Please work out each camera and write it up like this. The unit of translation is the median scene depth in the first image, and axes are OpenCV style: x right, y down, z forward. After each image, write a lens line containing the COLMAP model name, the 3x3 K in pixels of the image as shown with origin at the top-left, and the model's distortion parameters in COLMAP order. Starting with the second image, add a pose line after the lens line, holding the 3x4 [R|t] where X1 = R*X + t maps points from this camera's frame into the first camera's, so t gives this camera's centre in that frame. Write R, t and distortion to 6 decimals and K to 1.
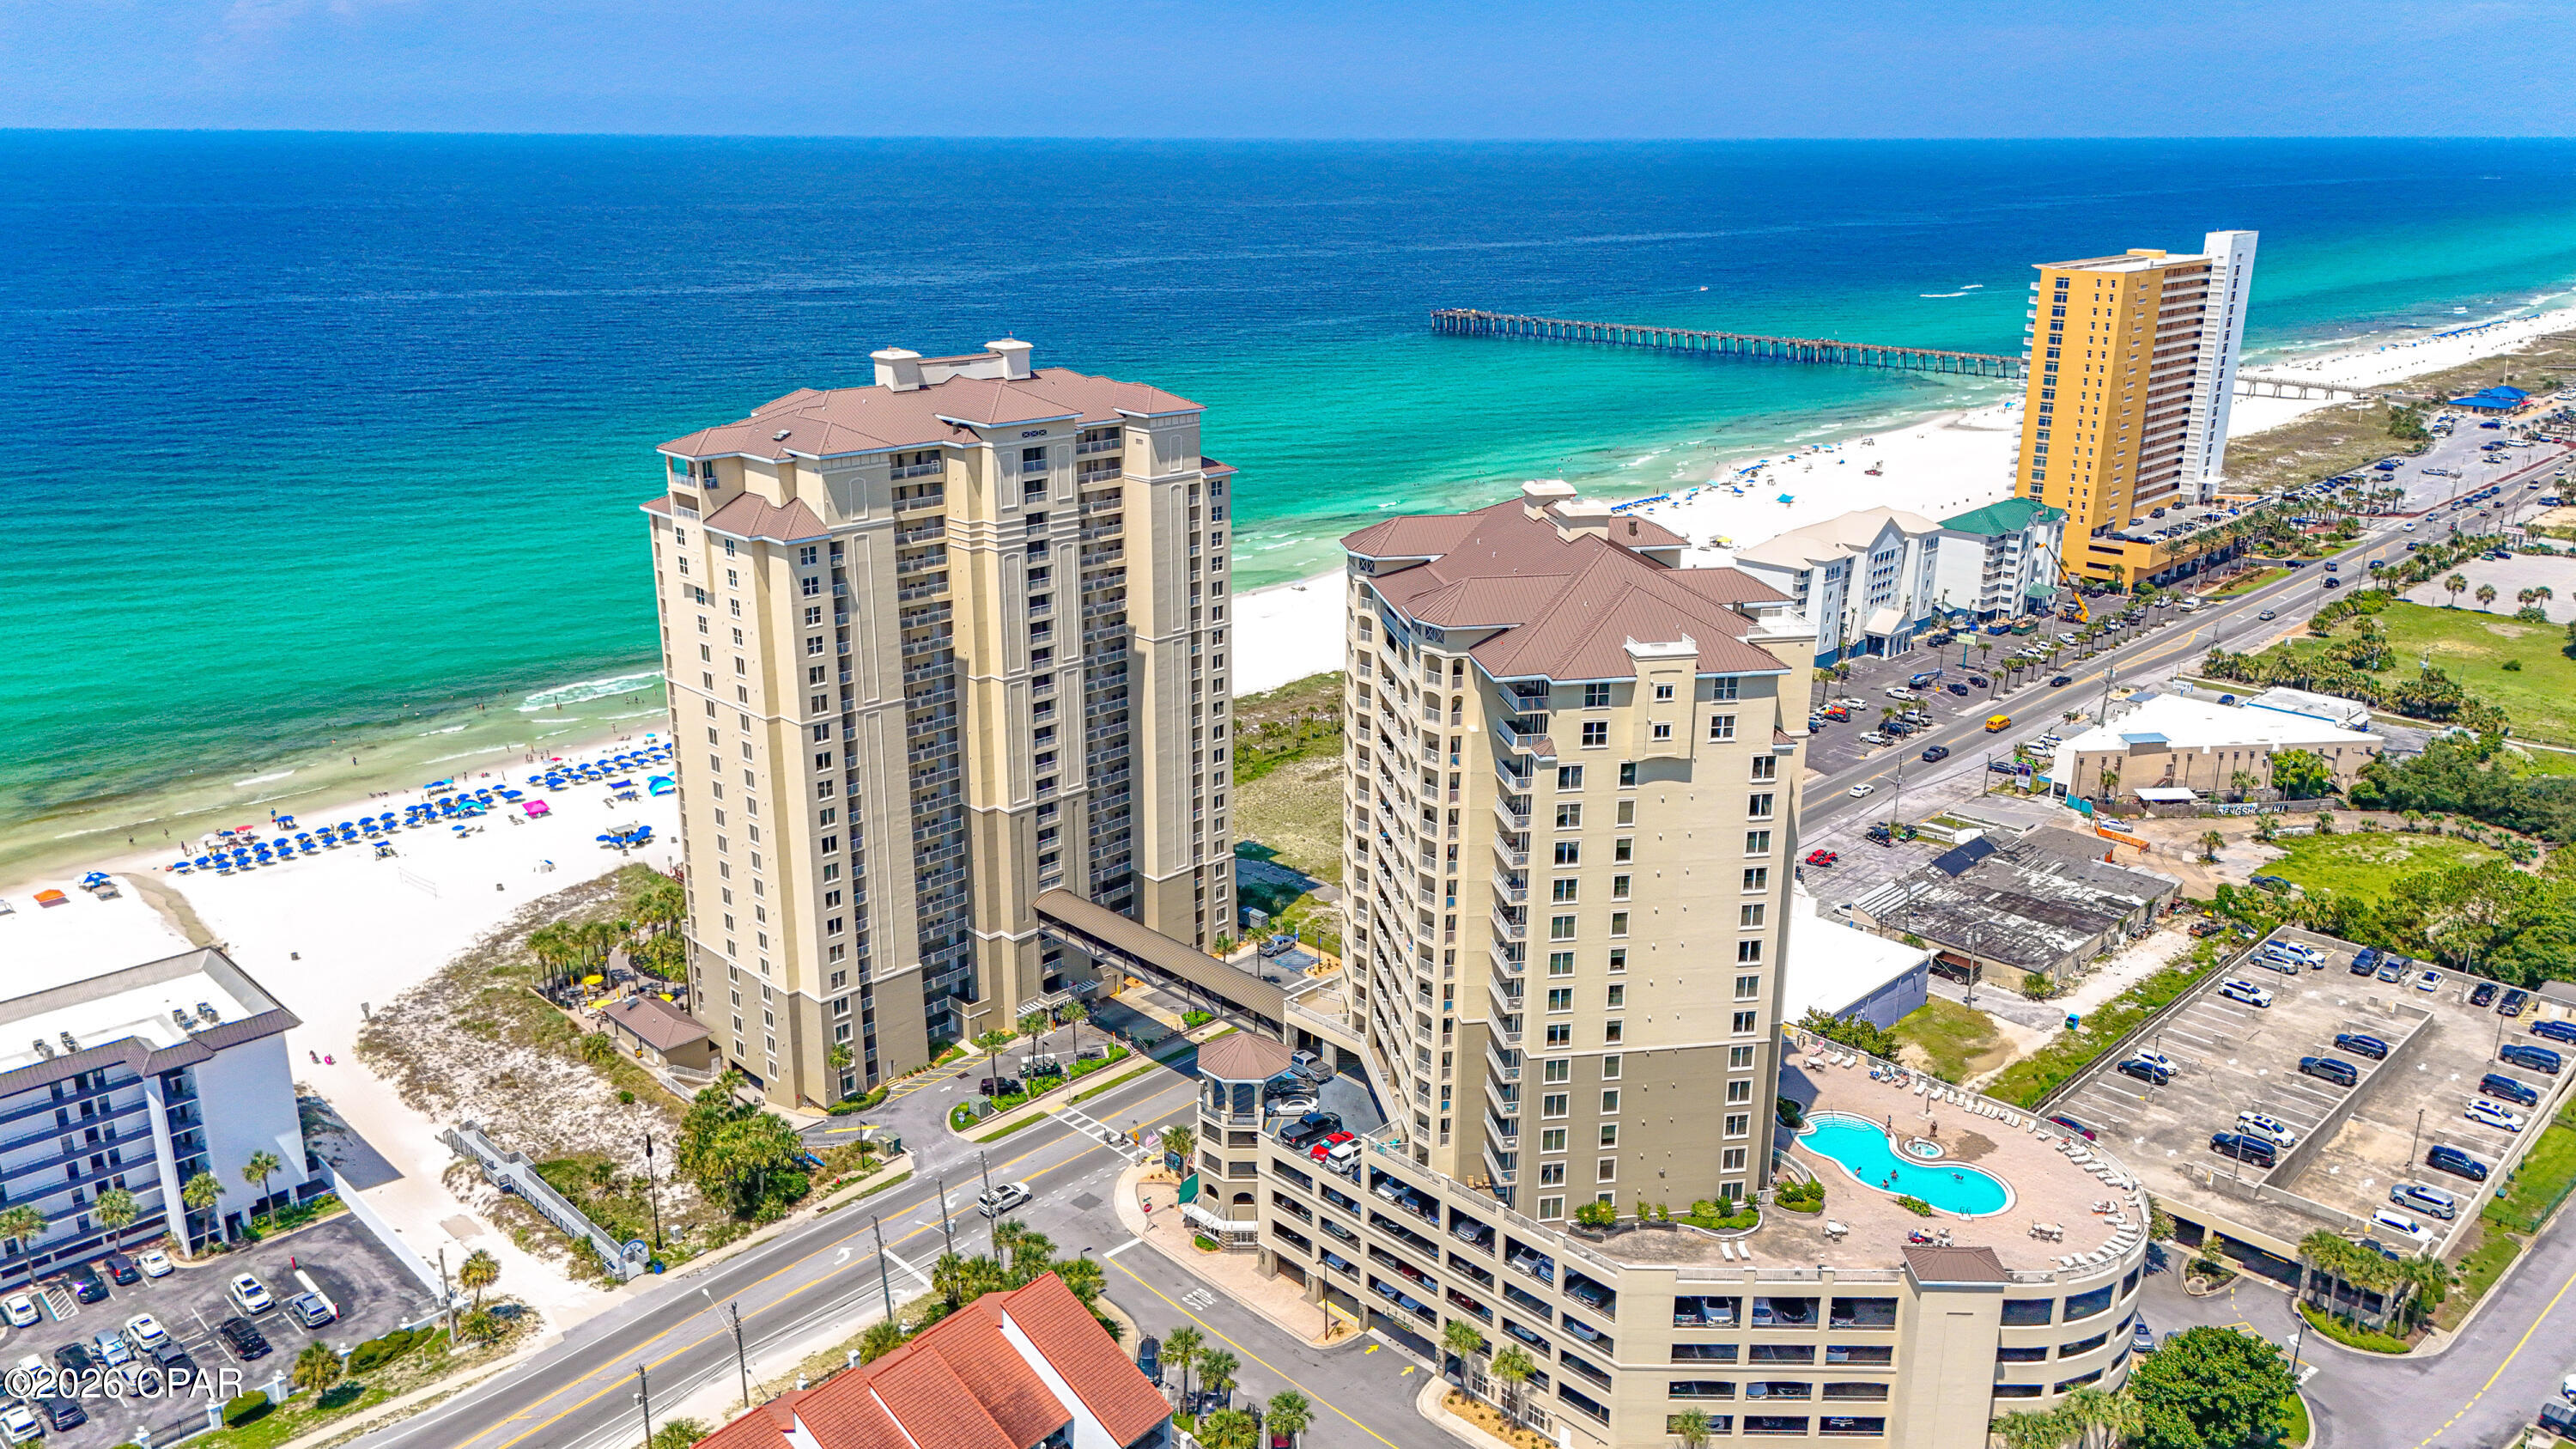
lens RADIAL K [[1898.6, 0, 1286.5], [0, 1898.6, 707.4], [0, 0, 1]] dist [0.066723, -0.055720]
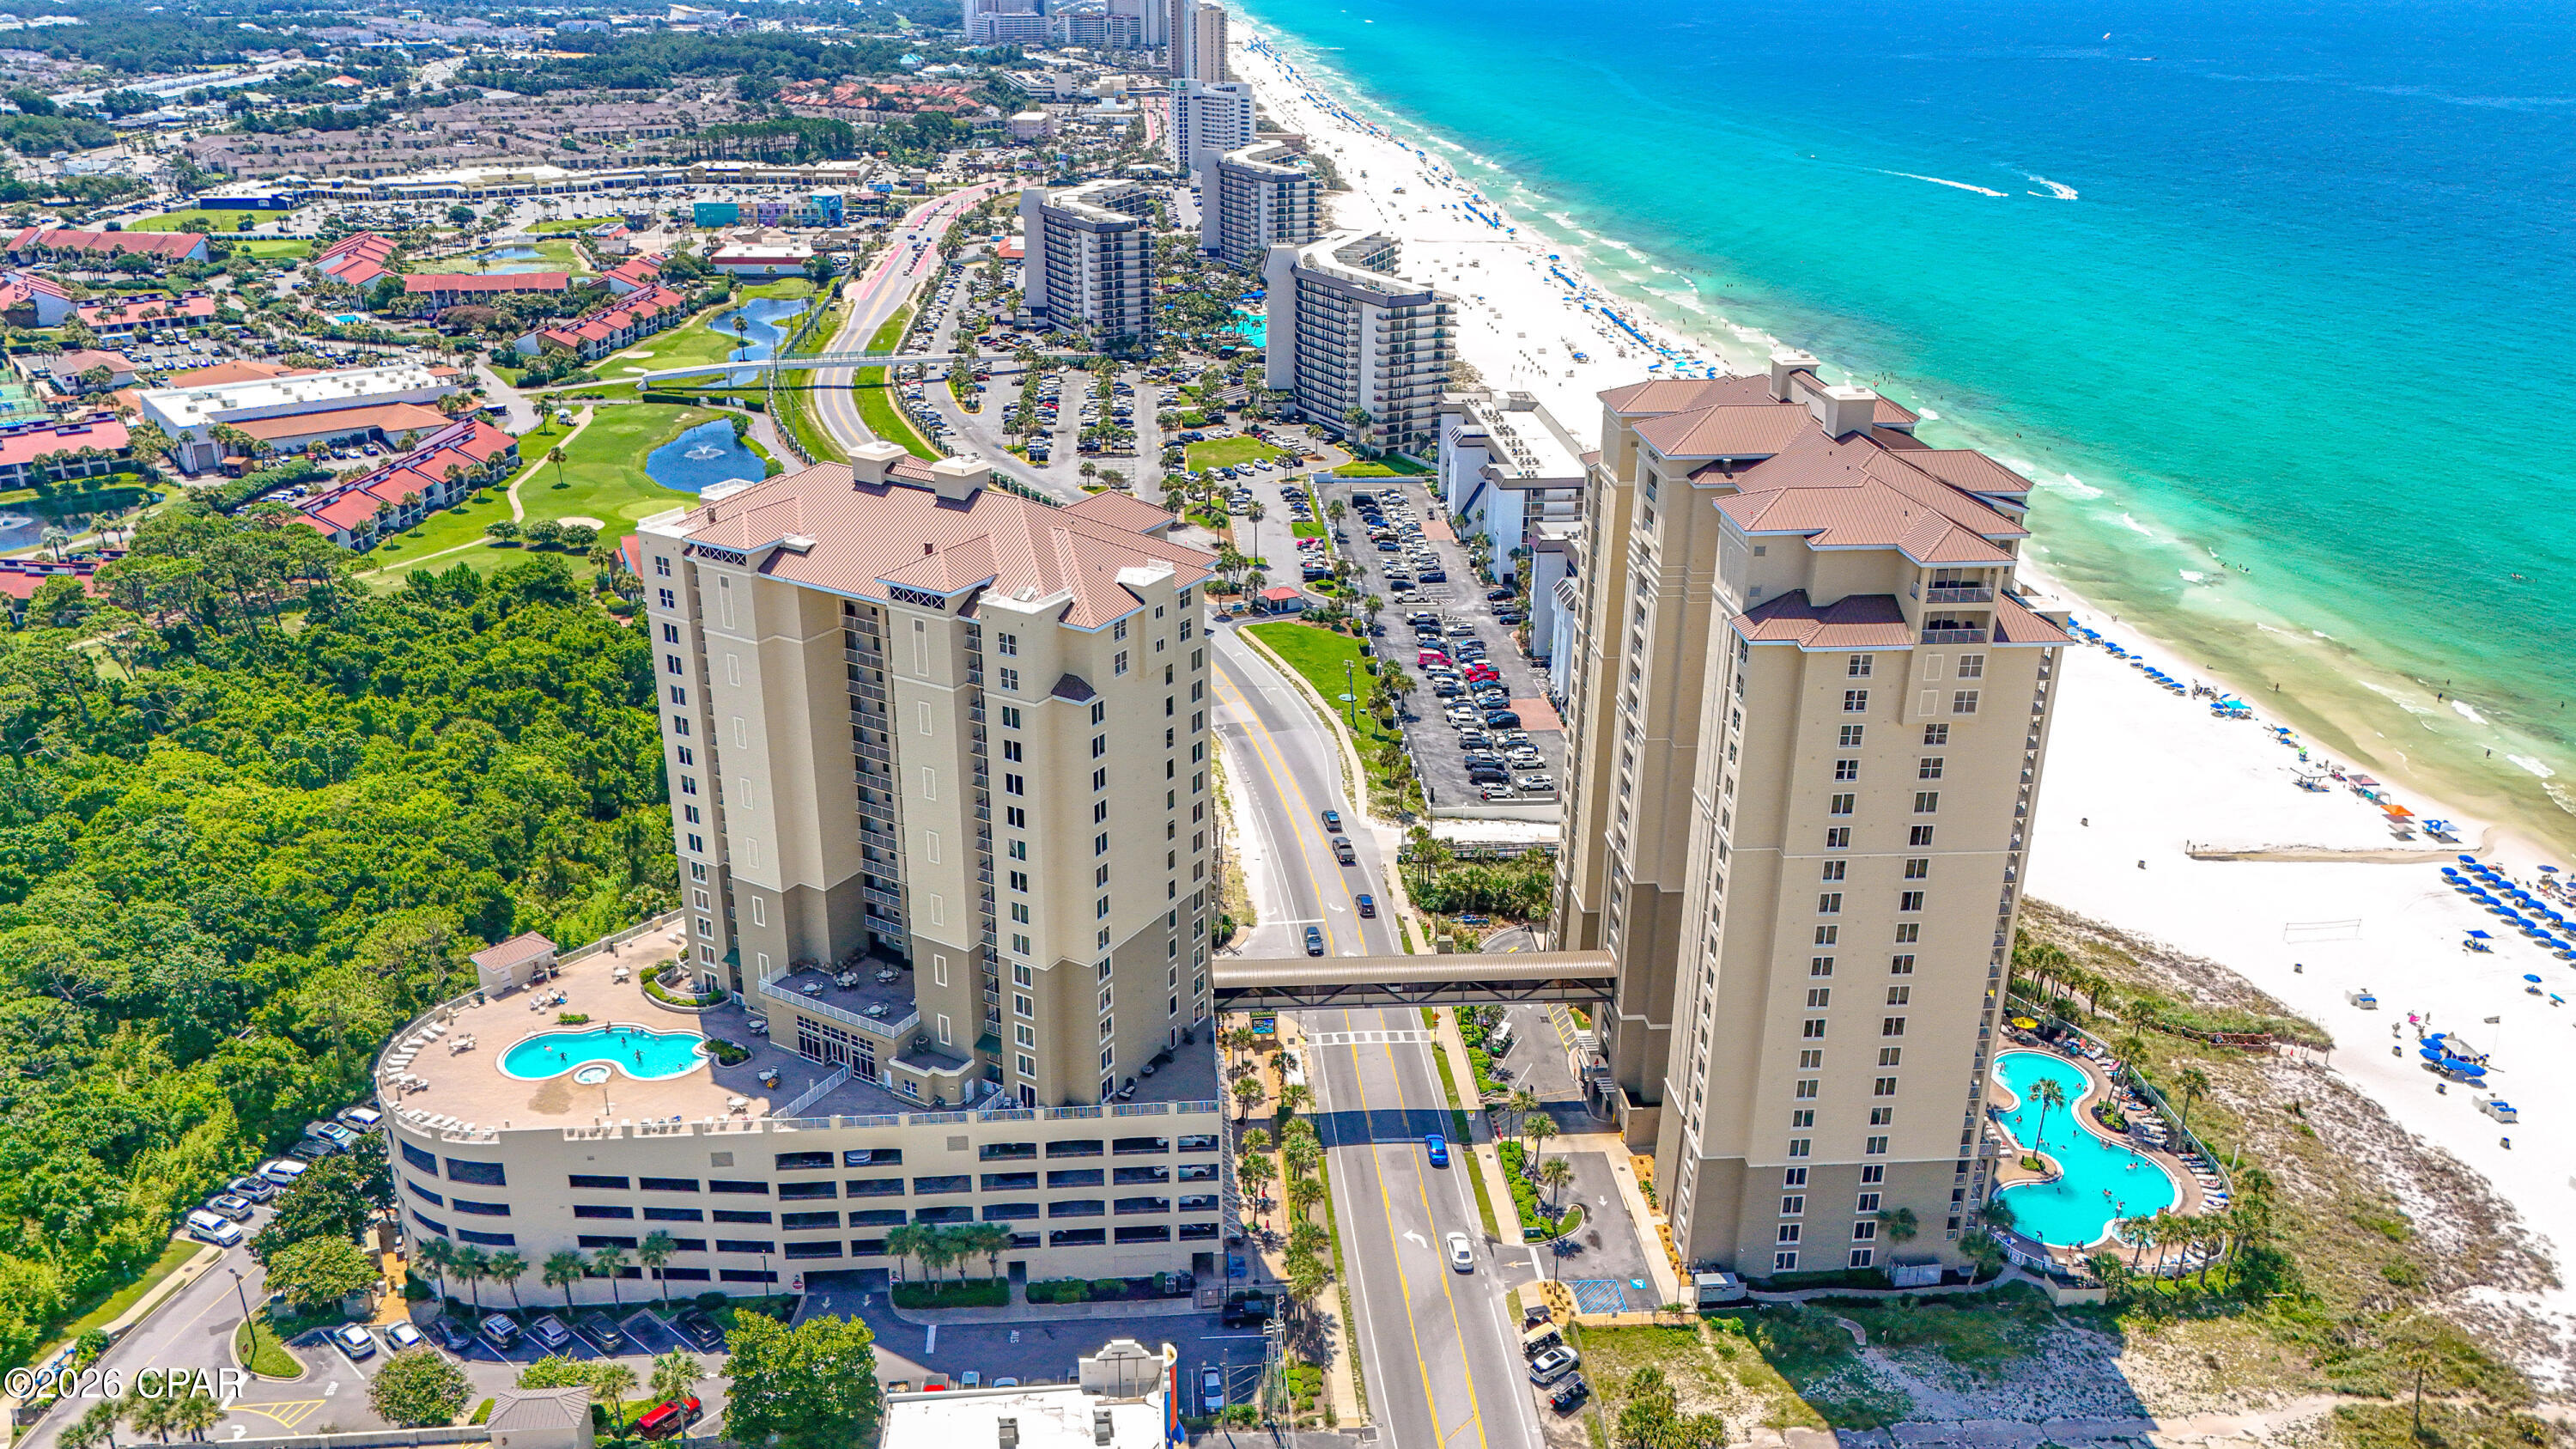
lens RADIAL K [[1898.6, 0, 1284.6], [0, 1898.6, 715.1], [0, 0, 1]] dist [0.066723, -0.055720]
pose [[-0.646362, 0.275056, -0.711730, 0.621146], [-0.232597, 0.817347, 0.527107, -0.461190], [0.726715, 0.506248, -0.464325, 1.323812]]
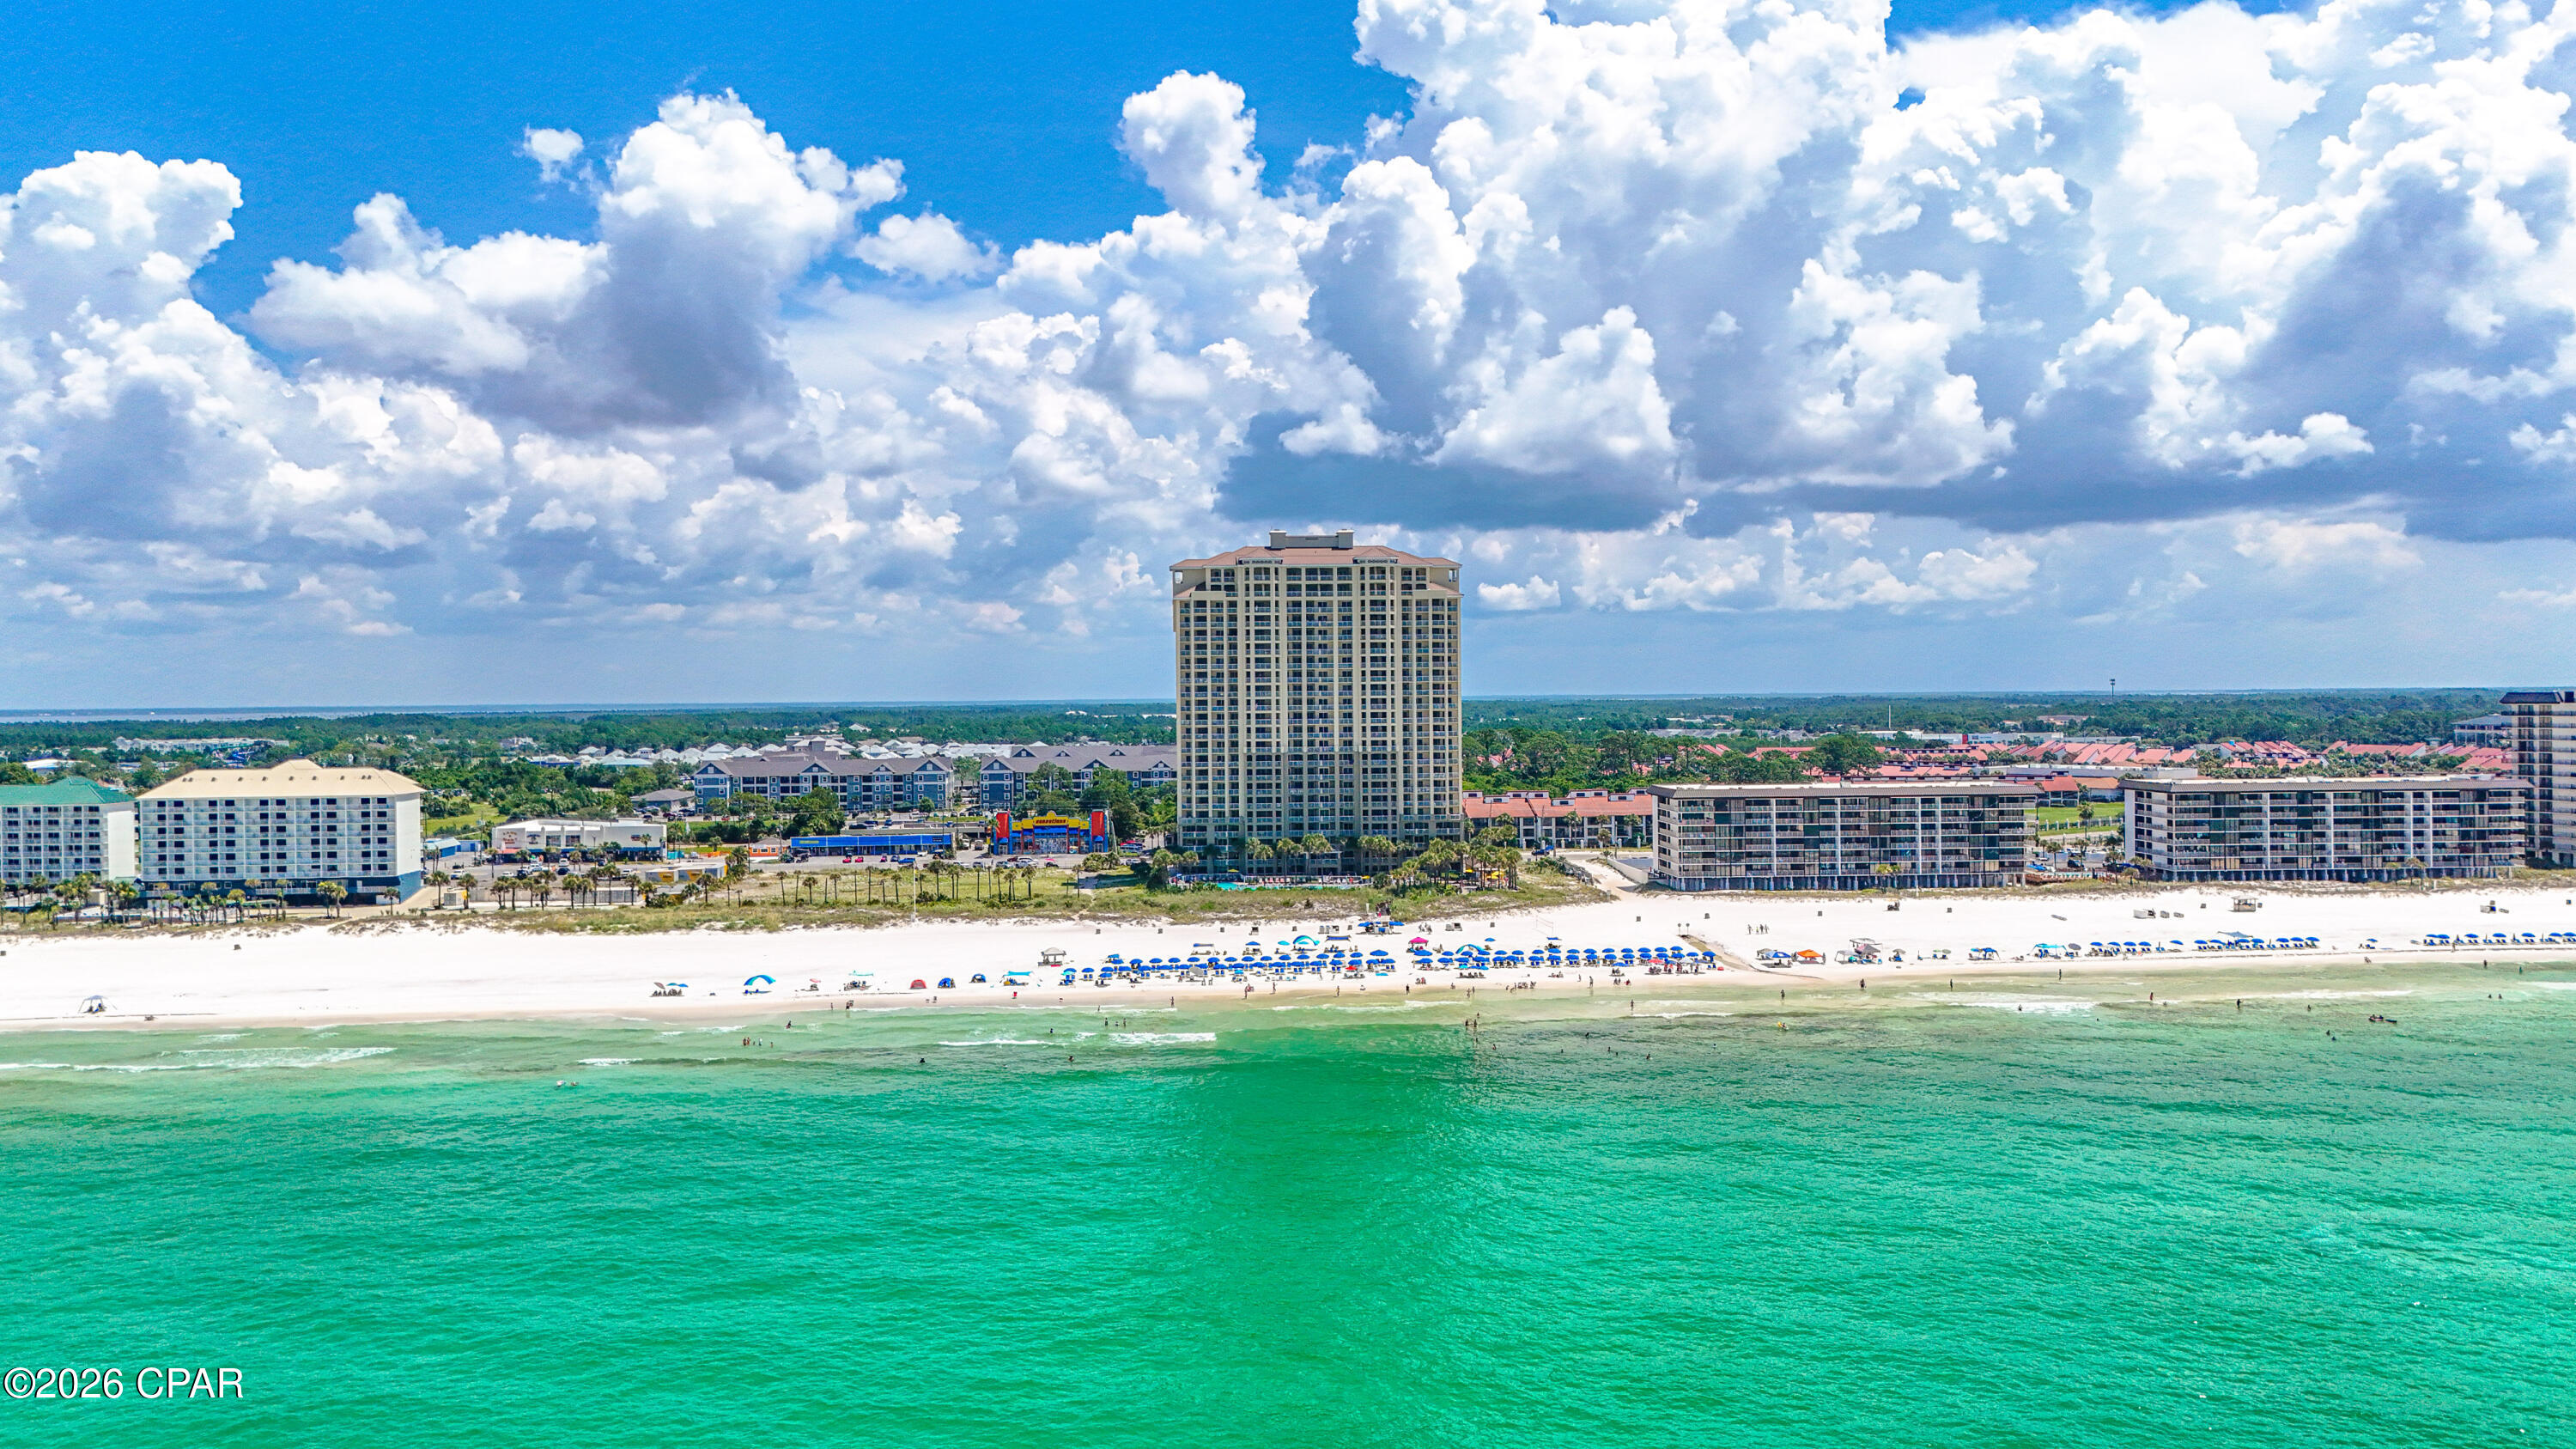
lens RADIAL K [[1898.6, 0, 1284.2], [0, 1898.6, 709.8], [0, 0, 1]] dist [0.066723, -0.055720]
pose [[-0.752873, -0.001272, 0.658164, -1.511868], [0.198456, 0.953016, 0.228856, -0.485368], [-0.627532, 0.302917, -0.717248, 2.580253]]
